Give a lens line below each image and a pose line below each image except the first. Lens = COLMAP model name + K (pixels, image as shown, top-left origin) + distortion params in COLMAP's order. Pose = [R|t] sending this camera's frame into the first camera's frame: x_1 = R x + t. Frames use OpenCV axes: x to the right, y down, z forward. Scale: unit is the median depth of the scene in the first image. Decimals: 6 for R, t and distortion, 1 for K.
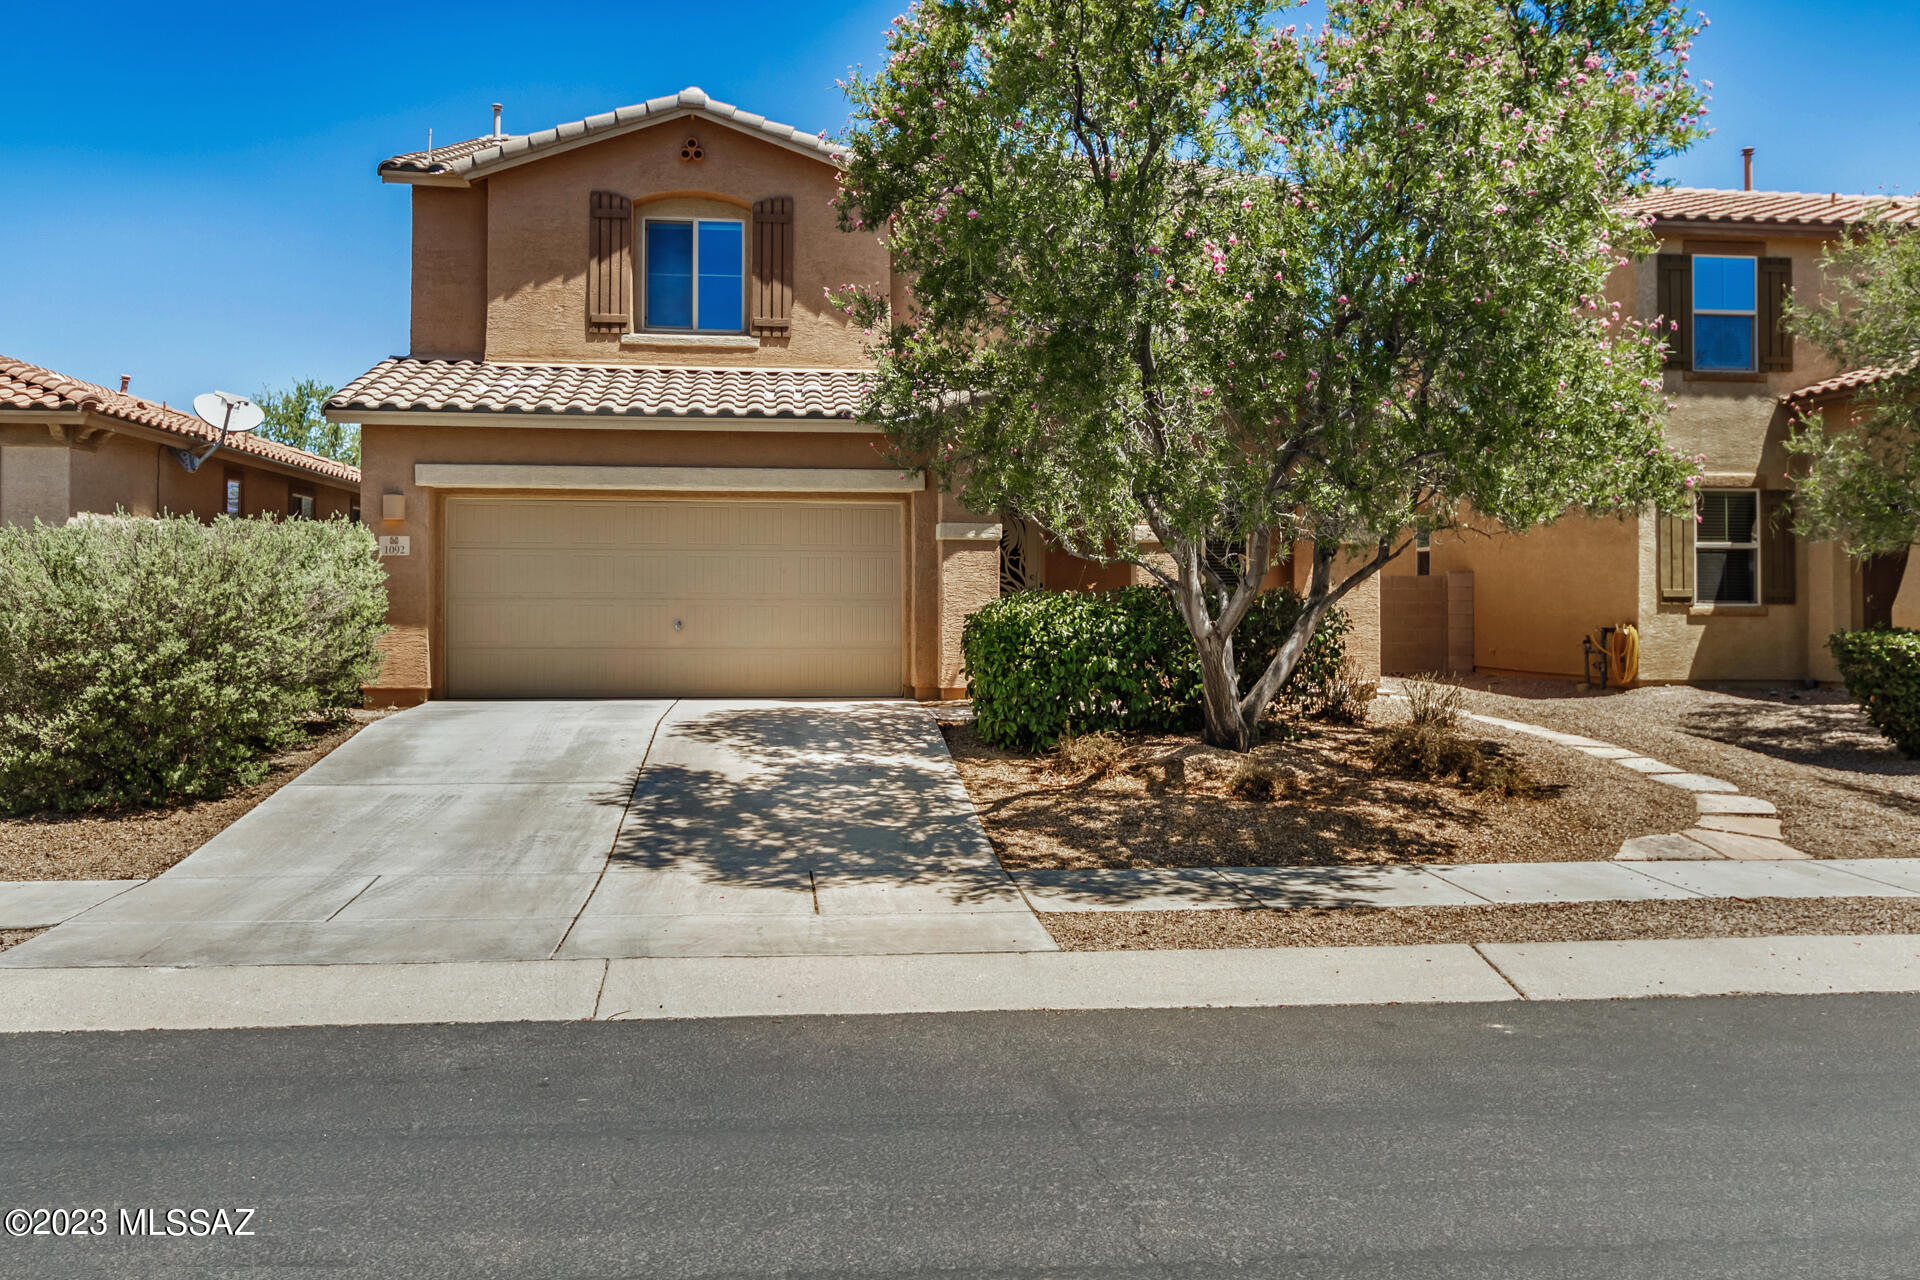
lens RADIAL K [[1605.6, 0, 959.4], [0, 1605.6, 629.3], [0, 0, 1]] dist [-0.002596, -0.000082]
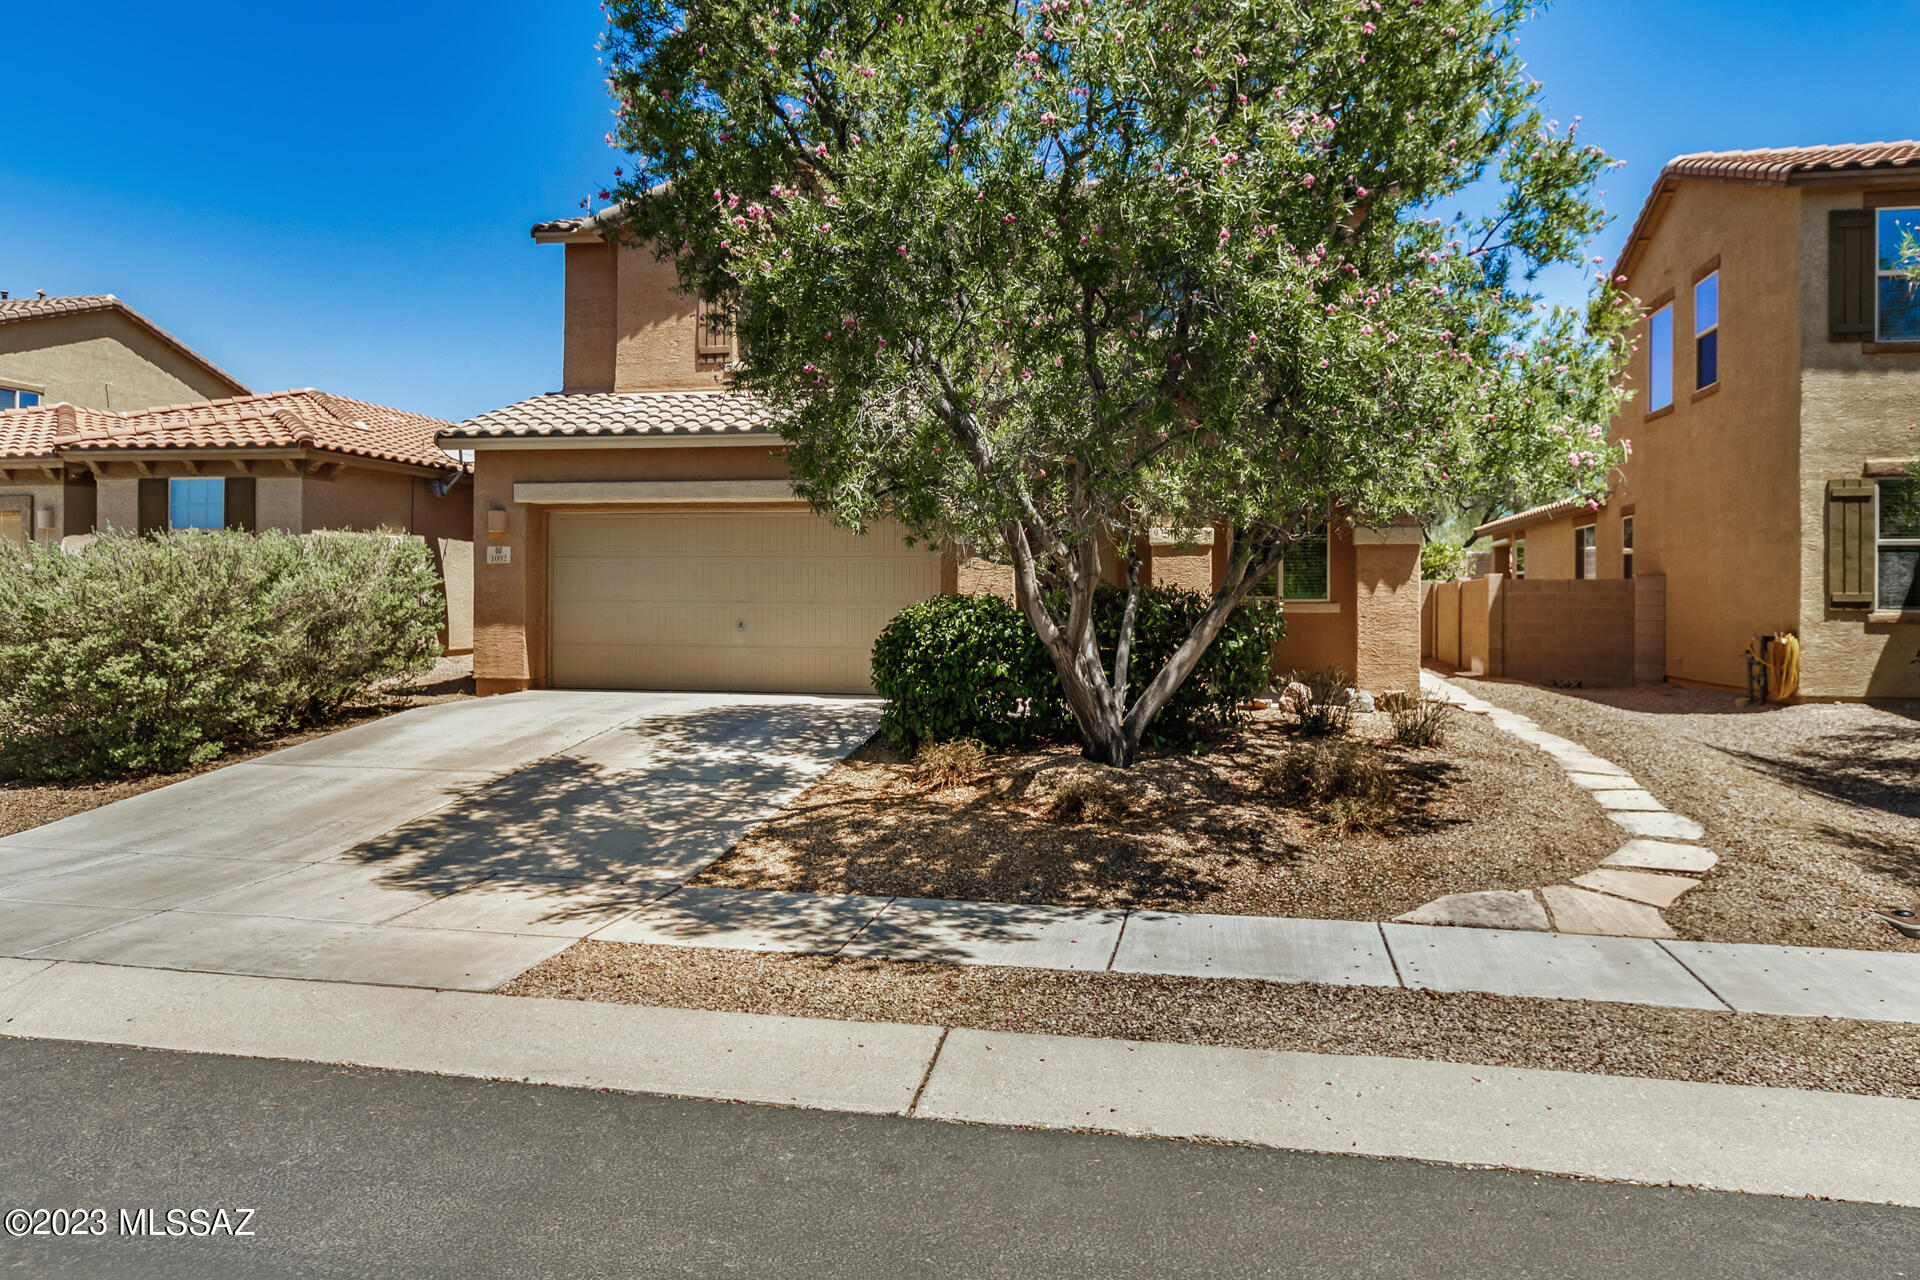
lens RADIAL K [[1355.6, 0, 960.9], [0, 1355.6, 635.9], [0, 0, 1]] dist [0.000873, 0.002060]
pose [[0.949002, 0.010152, -0.315107, 0.244608], [-0.008395, 0.999941, 0.006933, -0.002934], [0.315158, -0.003934, 0.949031, 0.160404]]
